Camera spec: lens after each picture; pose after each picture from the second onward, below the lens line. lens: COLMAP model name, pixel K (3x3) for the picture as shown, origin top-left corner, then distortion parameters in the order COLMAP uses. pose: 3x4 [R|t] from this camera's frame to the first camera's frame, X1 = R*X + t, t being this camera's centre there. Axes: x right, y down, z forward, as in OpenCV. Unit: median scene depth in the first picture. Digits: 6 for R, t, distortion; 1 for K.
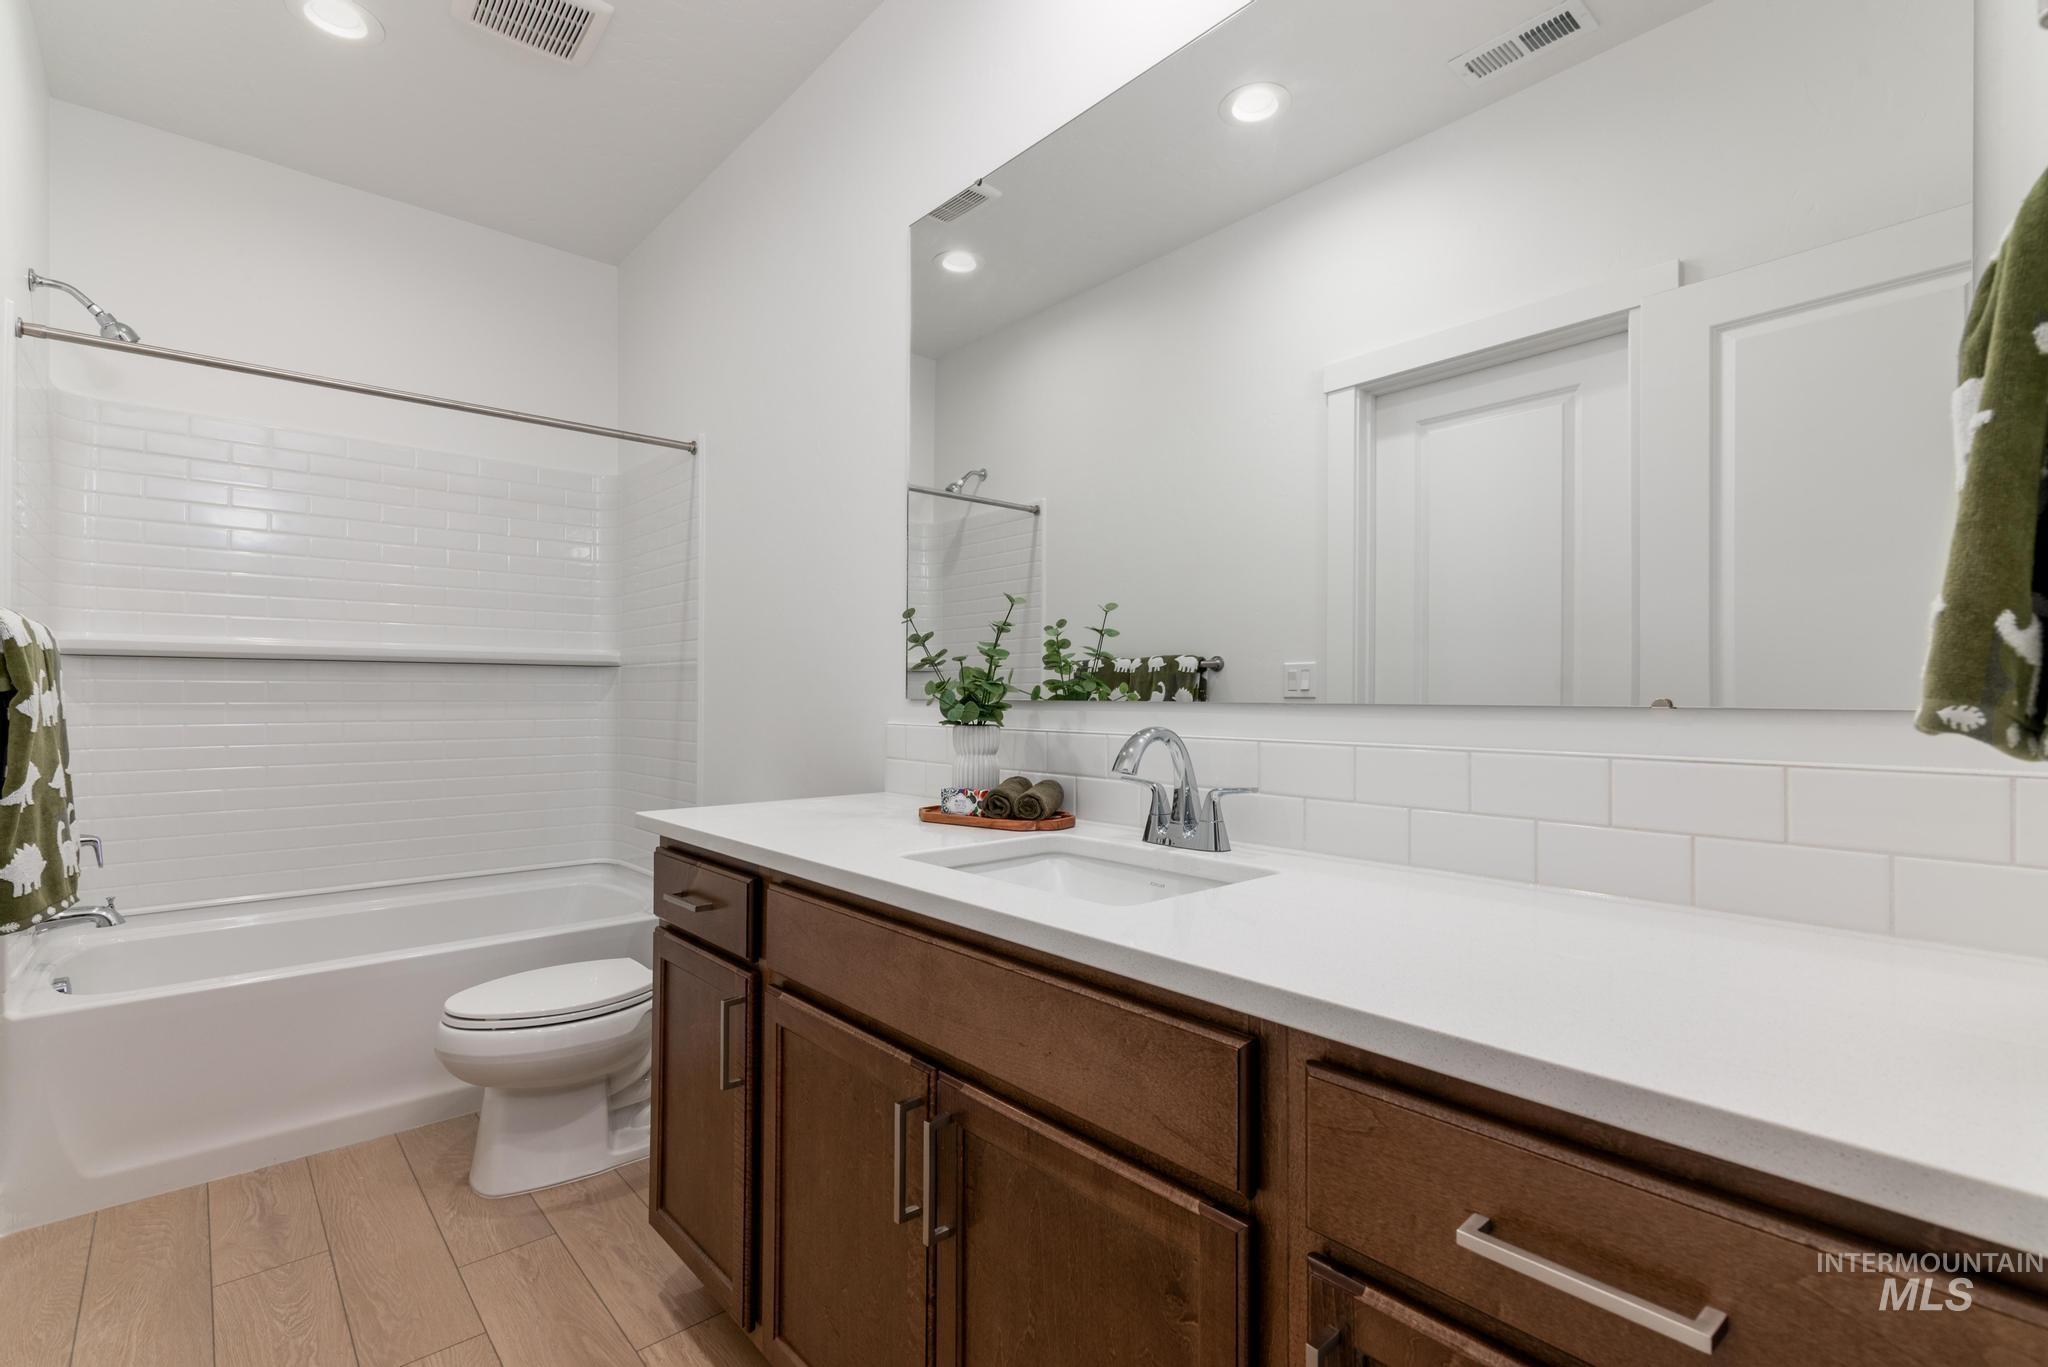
lens RADIAL K [[998.6, 0, 1024.7], [0, 998.6, 679.4], [0, 0, 1]] dist [0.014779, 0.001067]
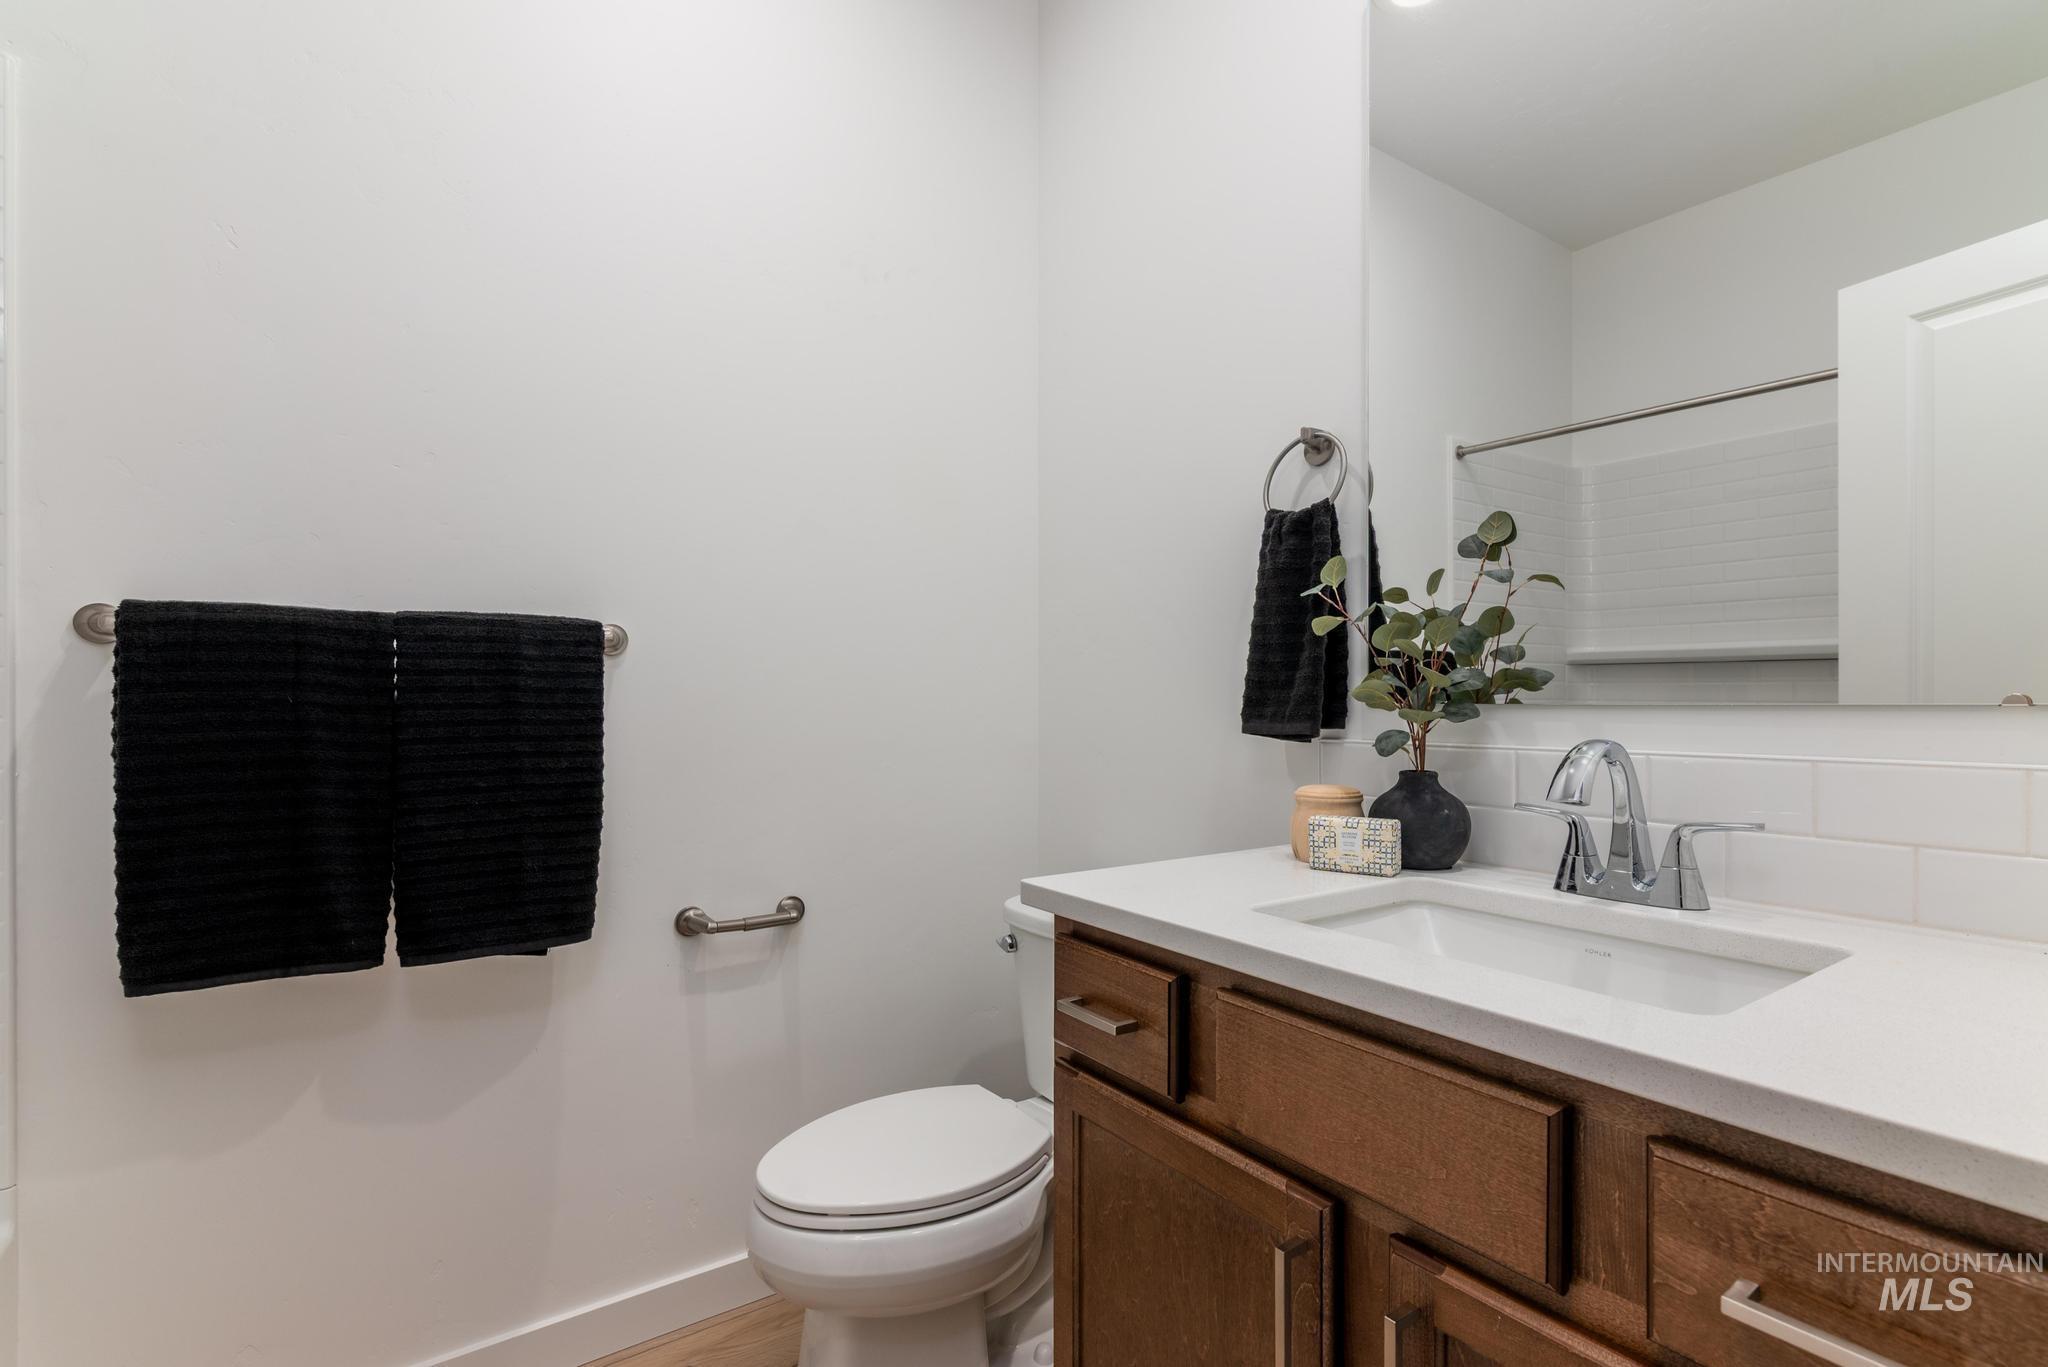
lens RADIAL K [[946.5, 0, 1028.1], [0, 946.5, 695.8], [0, 0, 1]] dist [0.013890, -0.002086]
pose [[0.996285, -0.005076, -0.085967, -0.225876], [0.006593, 0.999827, 0.017370, 0.001515], [0.085864, -0.017872, 0.996147, 0.264913]]
